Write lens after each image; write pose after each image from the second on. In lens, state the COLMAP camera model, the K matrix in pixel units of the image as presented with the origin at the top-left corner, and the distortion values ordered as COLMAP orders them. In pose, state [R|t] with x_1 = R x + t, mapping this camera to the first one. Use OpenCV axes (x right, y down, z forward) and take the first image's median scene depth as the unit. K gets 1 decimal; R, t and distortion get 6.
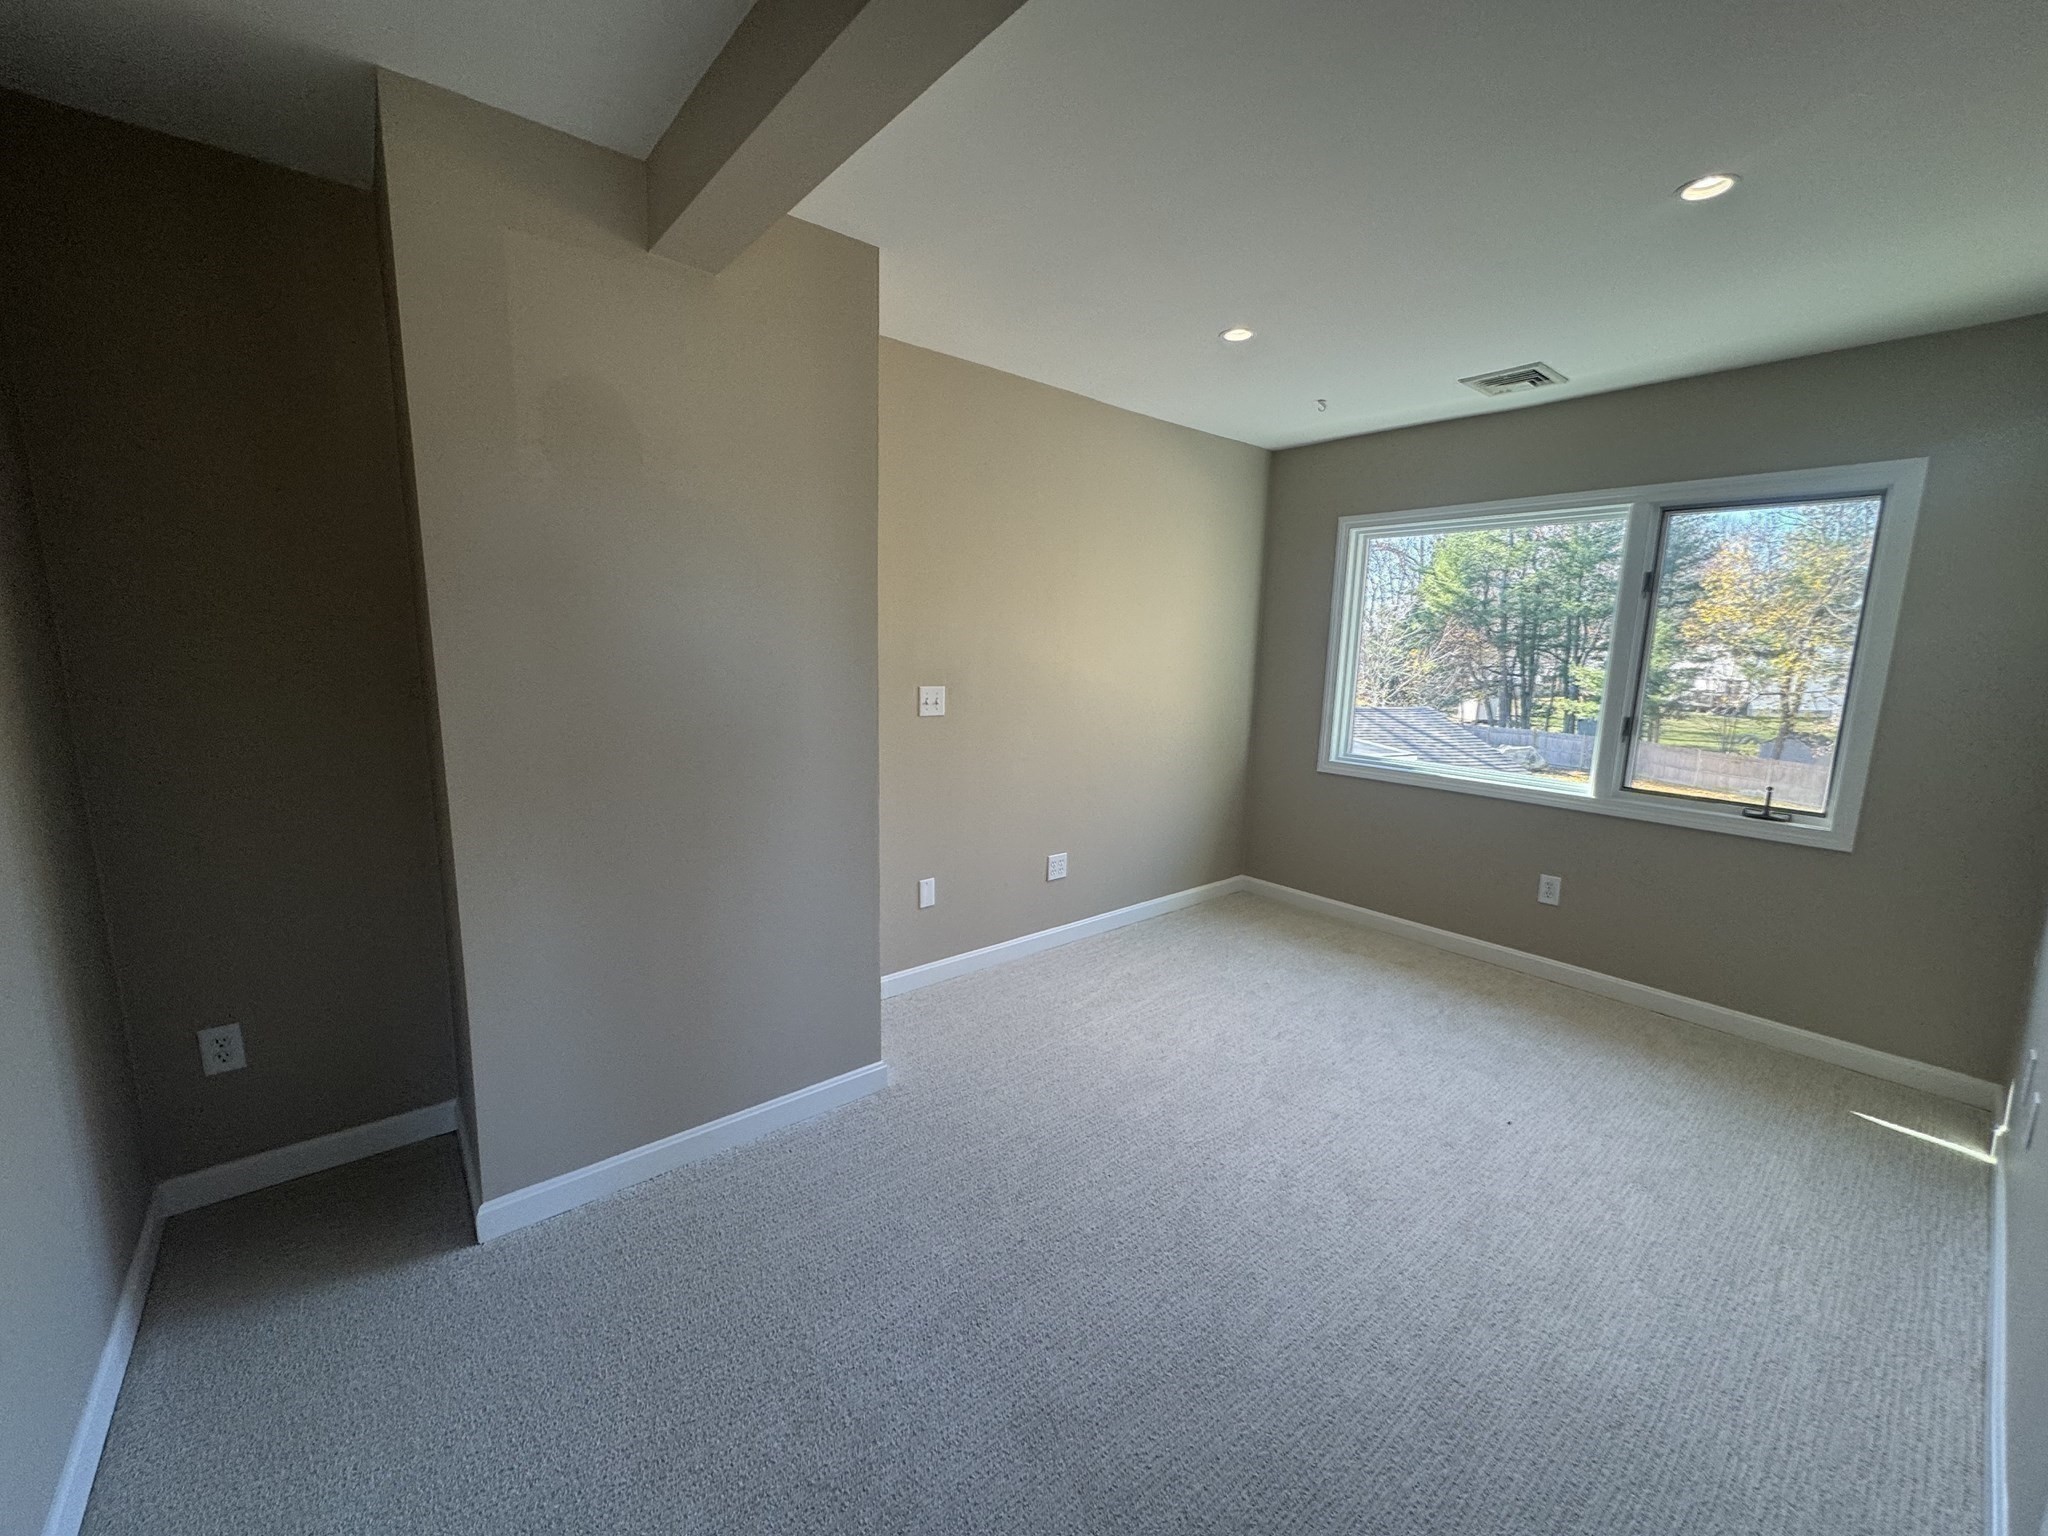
lens RADIAL K [[814.1, 0, 1022.3], [0, 814.1, 767.4], [0, 0, 1]] dist [-0.004898, -0.001226]
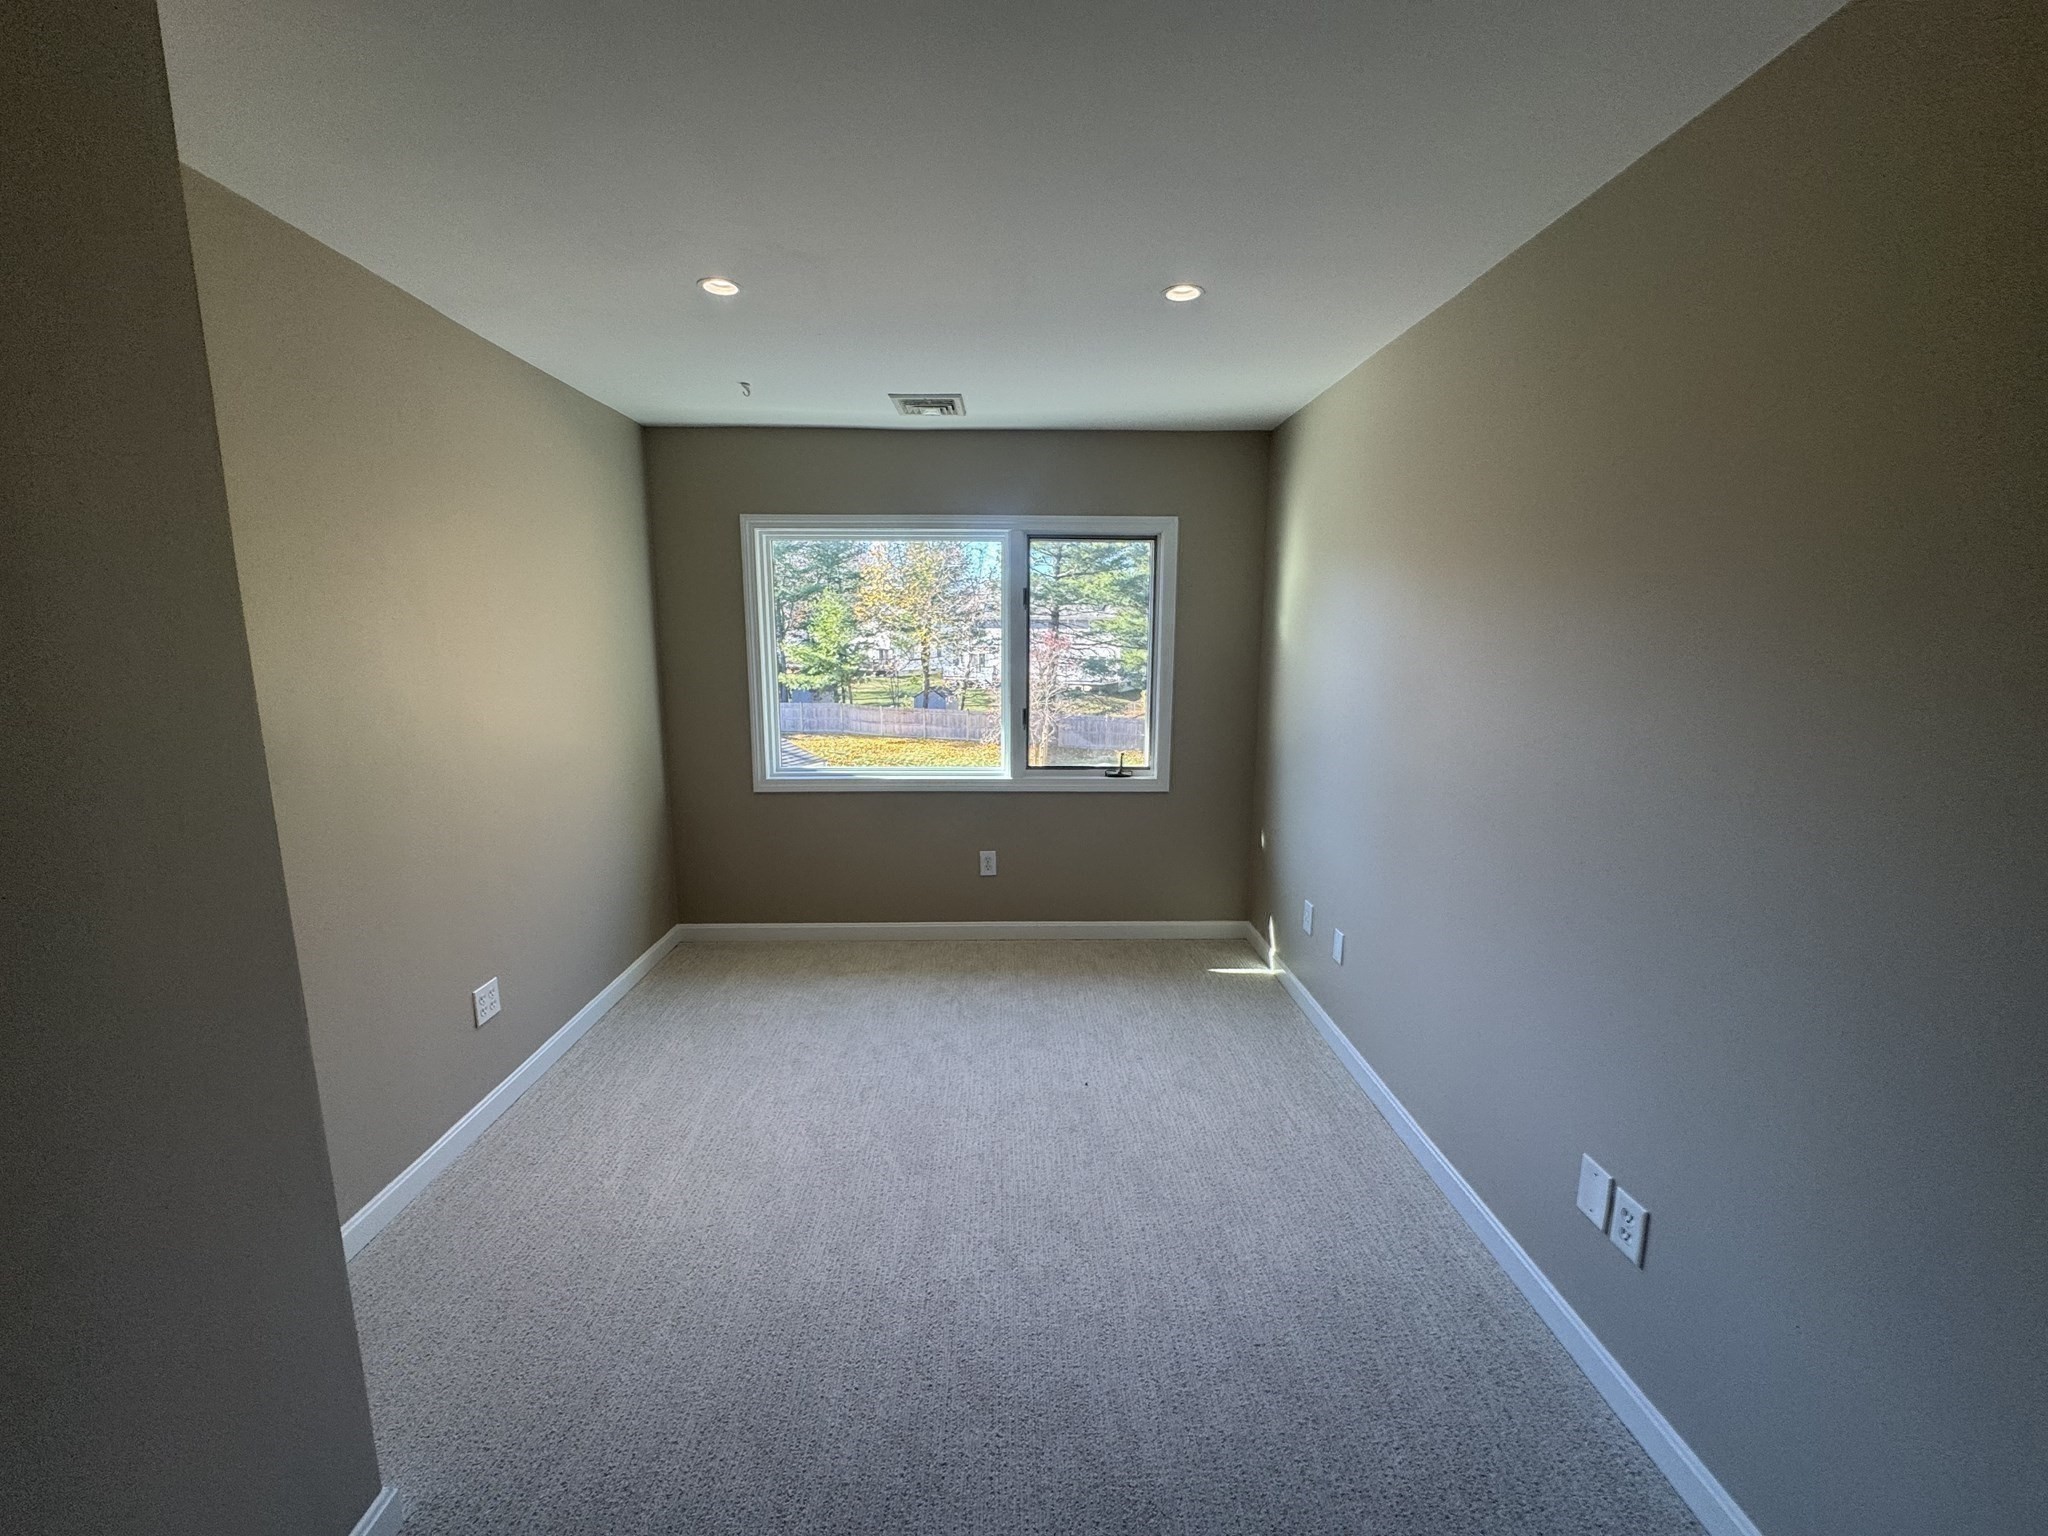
lens RADIAL K [[814.1, 0, 1023.4], [0, 814.1, 770.0], [0, 0, 1]] dist [-0.004898, -0.001226]
pose [[0.625156, -0.154314, 0.765093, -0.184631], [0.134544, 0.986892, 0.089114, -0.077357], [-0.768816, 0.047229, 0.637724, 0.229883]]
